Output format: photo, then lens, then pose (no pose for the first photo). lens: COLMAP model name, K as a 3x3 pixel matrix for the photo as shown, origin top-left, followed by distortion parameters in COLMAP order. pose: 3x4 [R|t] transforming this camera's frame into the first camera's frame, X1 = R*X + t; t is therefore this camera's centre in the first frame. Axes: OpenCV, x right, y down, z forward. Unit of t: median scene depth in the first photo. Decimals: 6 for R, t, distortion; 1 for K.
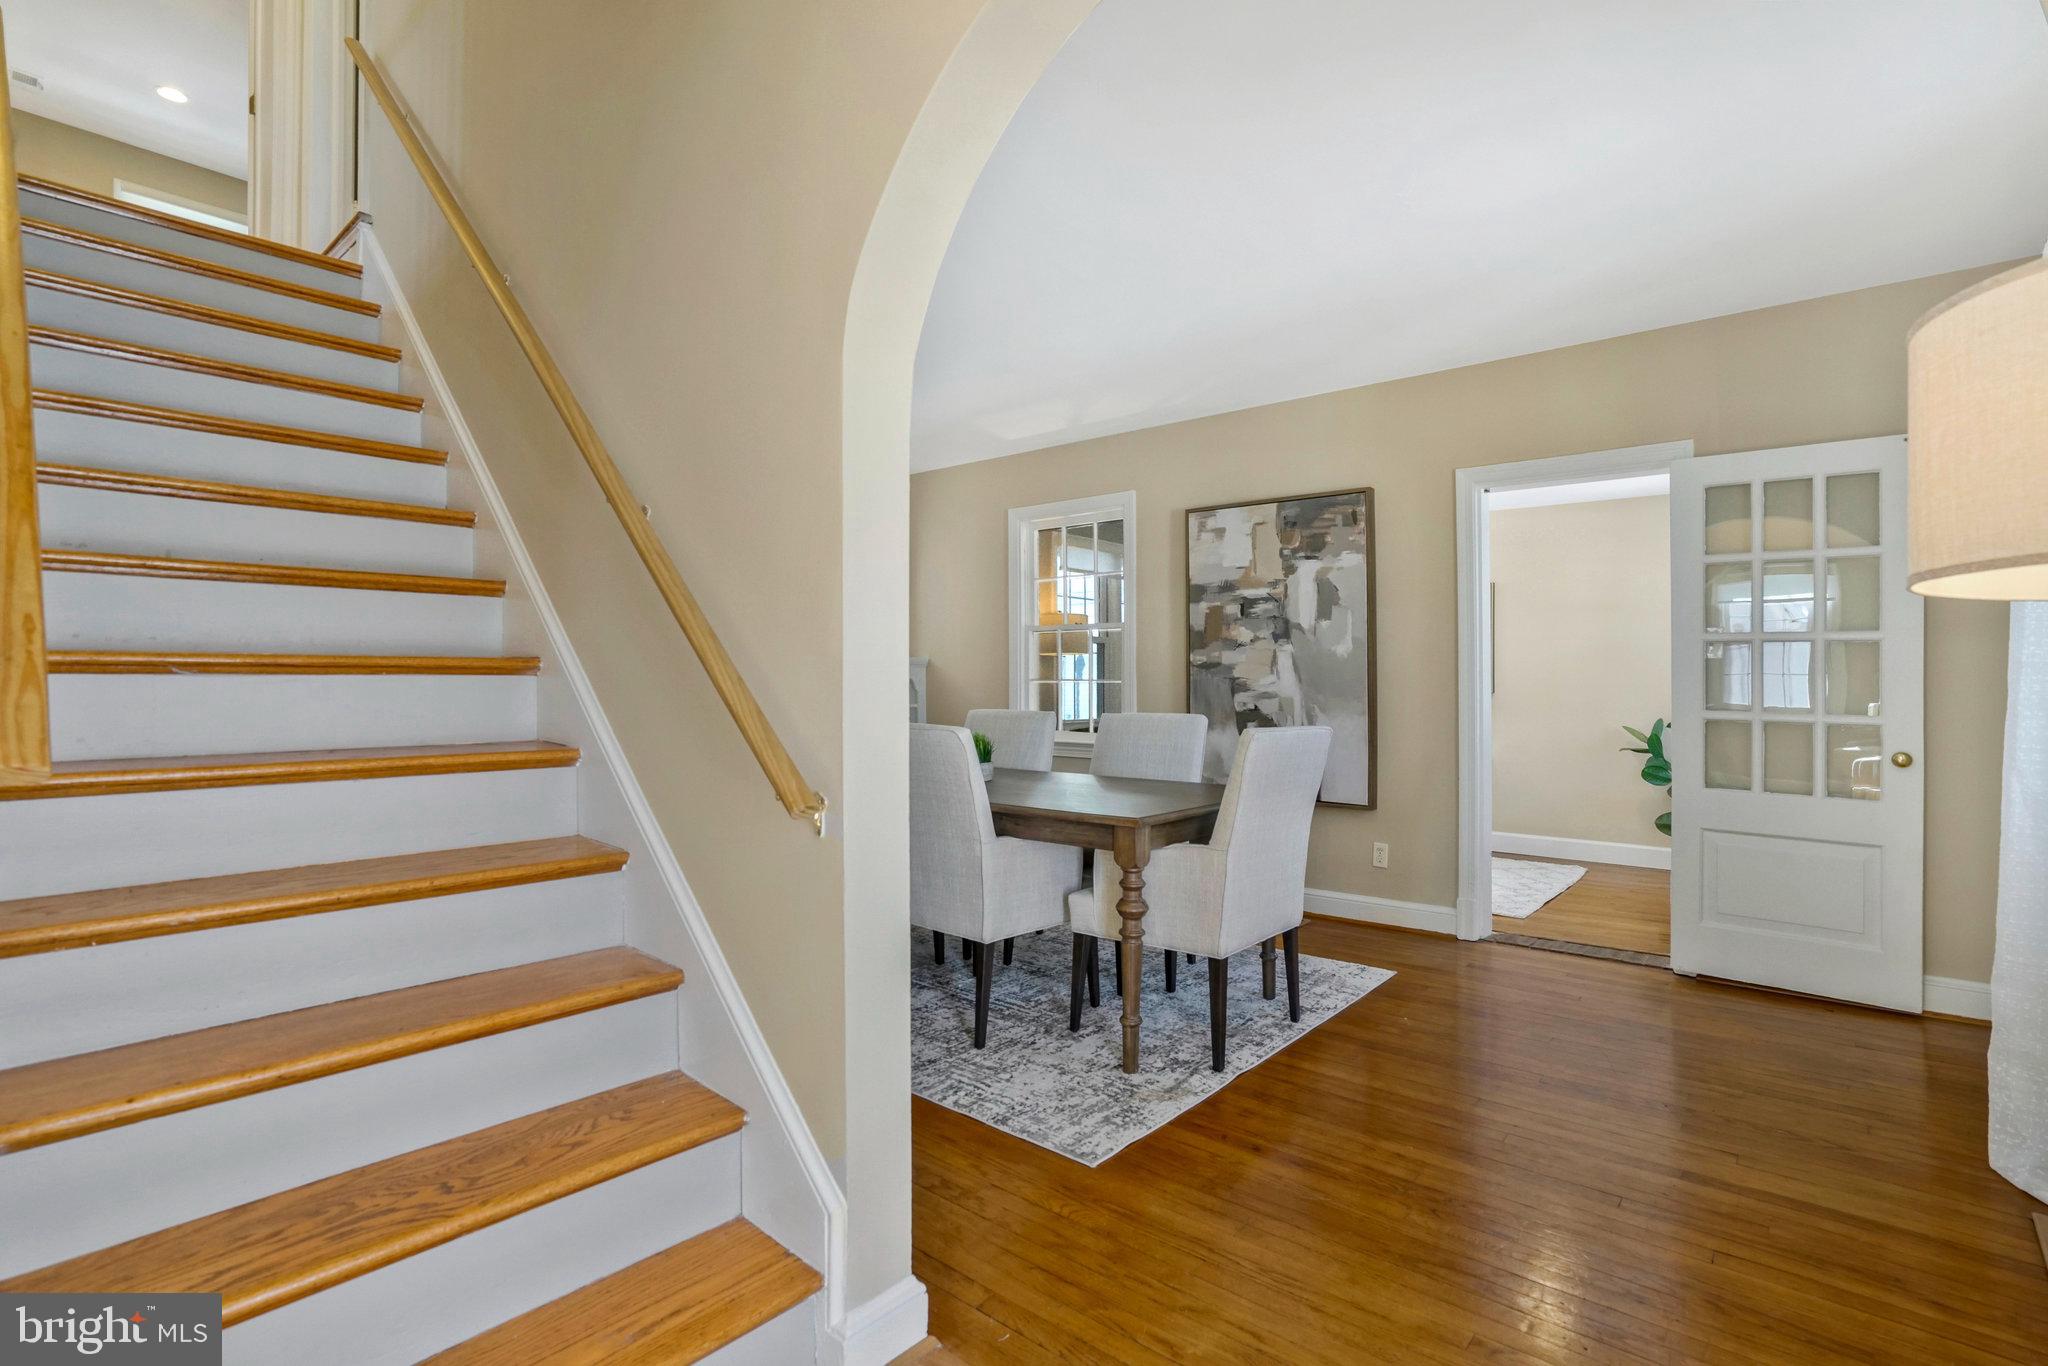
lens RADIAL K [[949.4, 0, 1024.0], [0, 949.4, 683.0], [0, 0, 1]] dist [-0.084820, 0.018025]
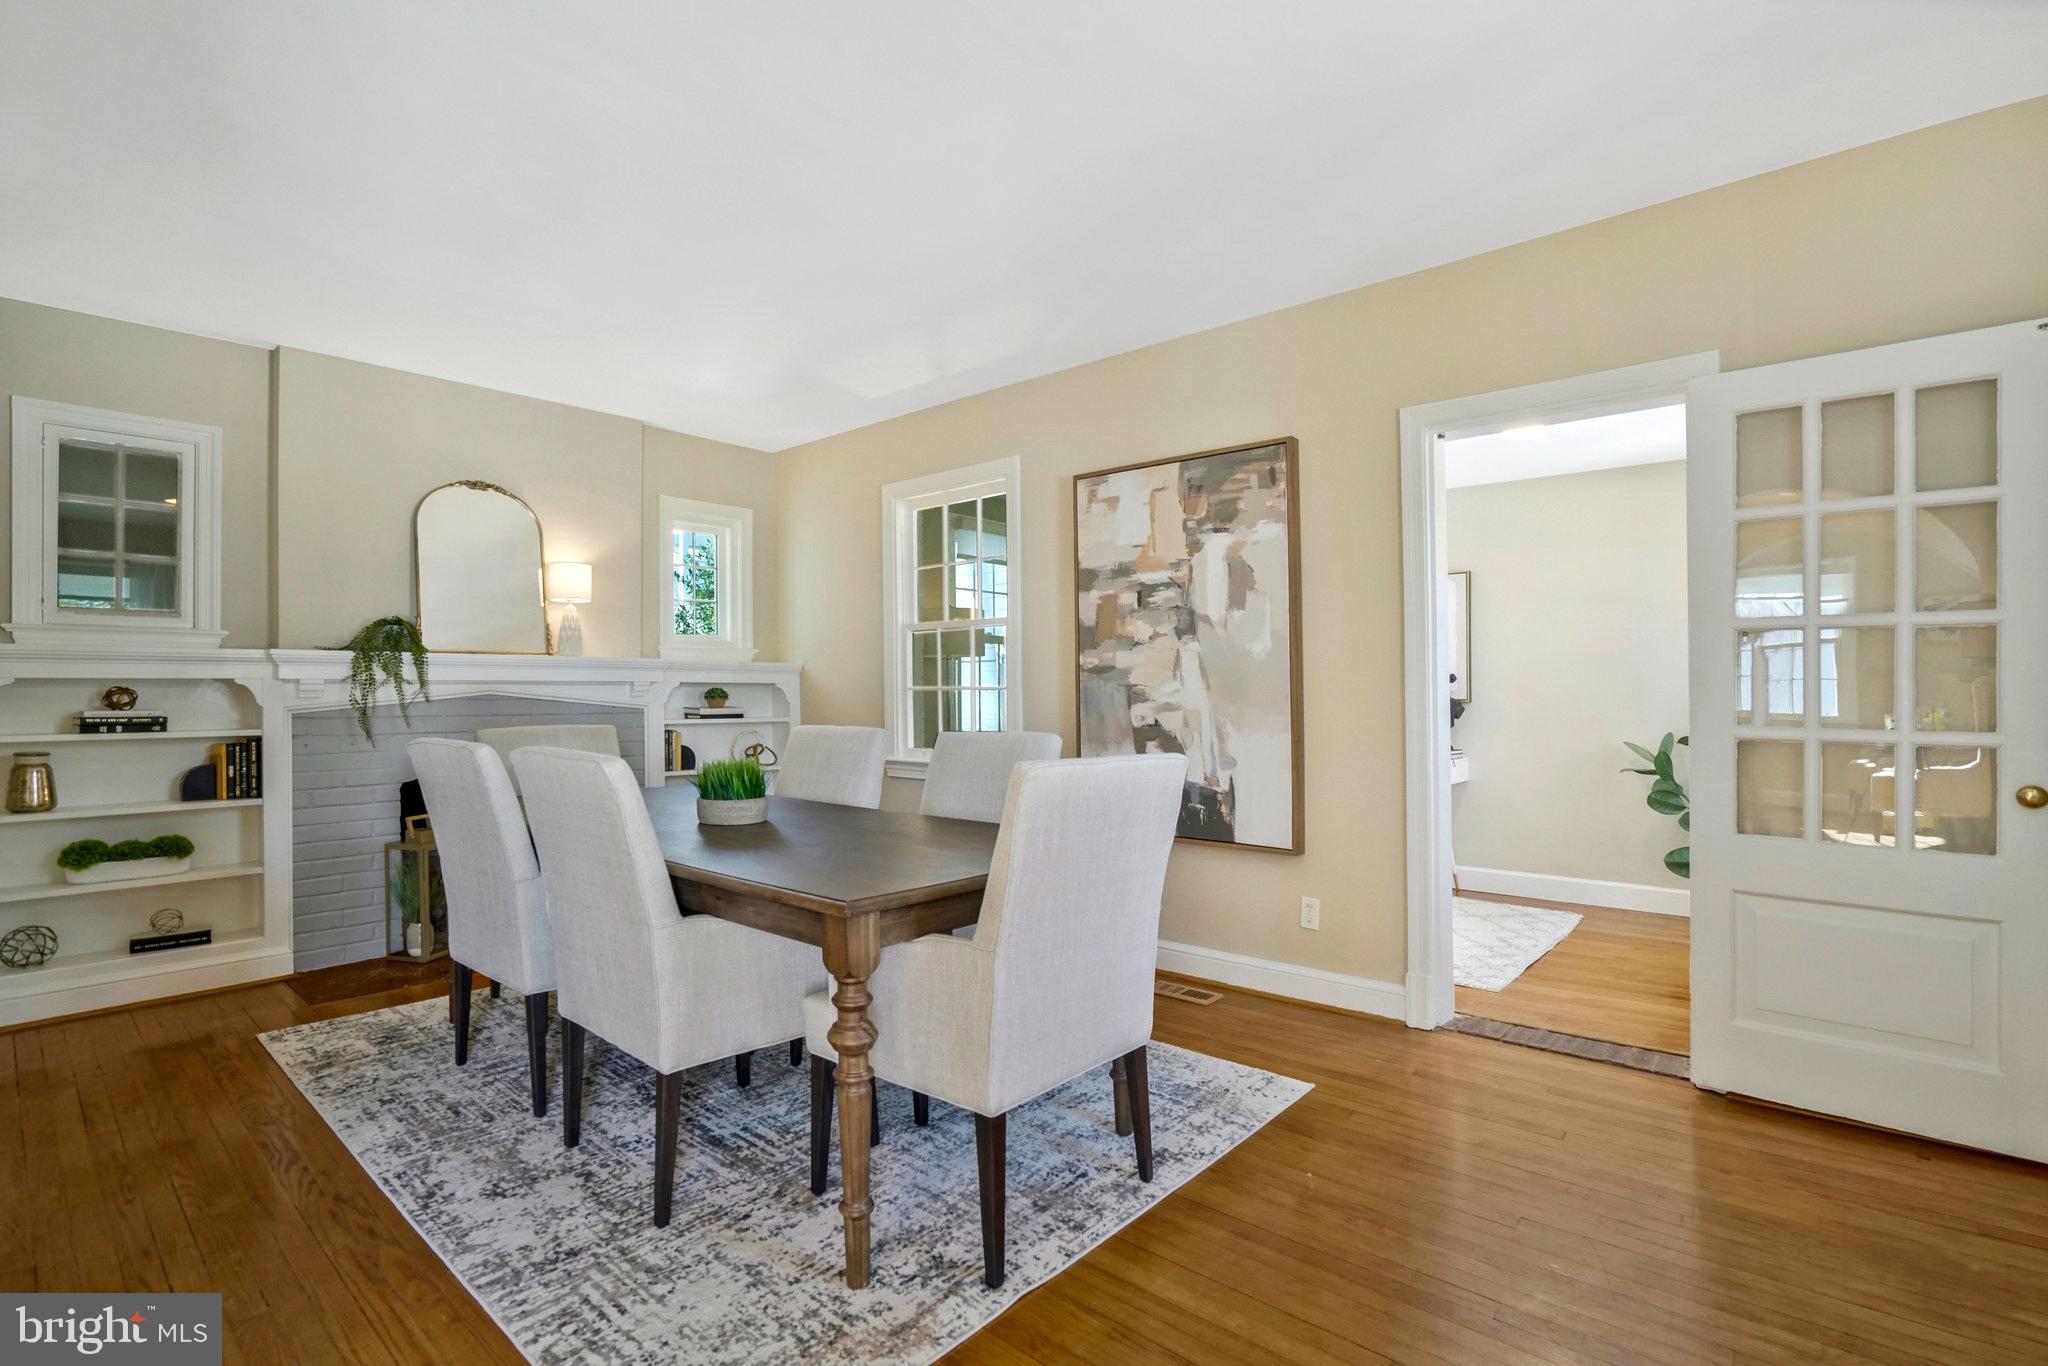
lens RADIAL K [[949.4, 0, 1024.0], [0, 949.4, 683.0], [0, 0, 1]] dist [-0.084820, 0.018025]
pose [[0.999981, 0.000869, 0.006024, 0.146256], [-0.000778, 0.999886, -0.015094, 0.005700], [-0.006037, 0.015089, 0.999868, 0.233874]]
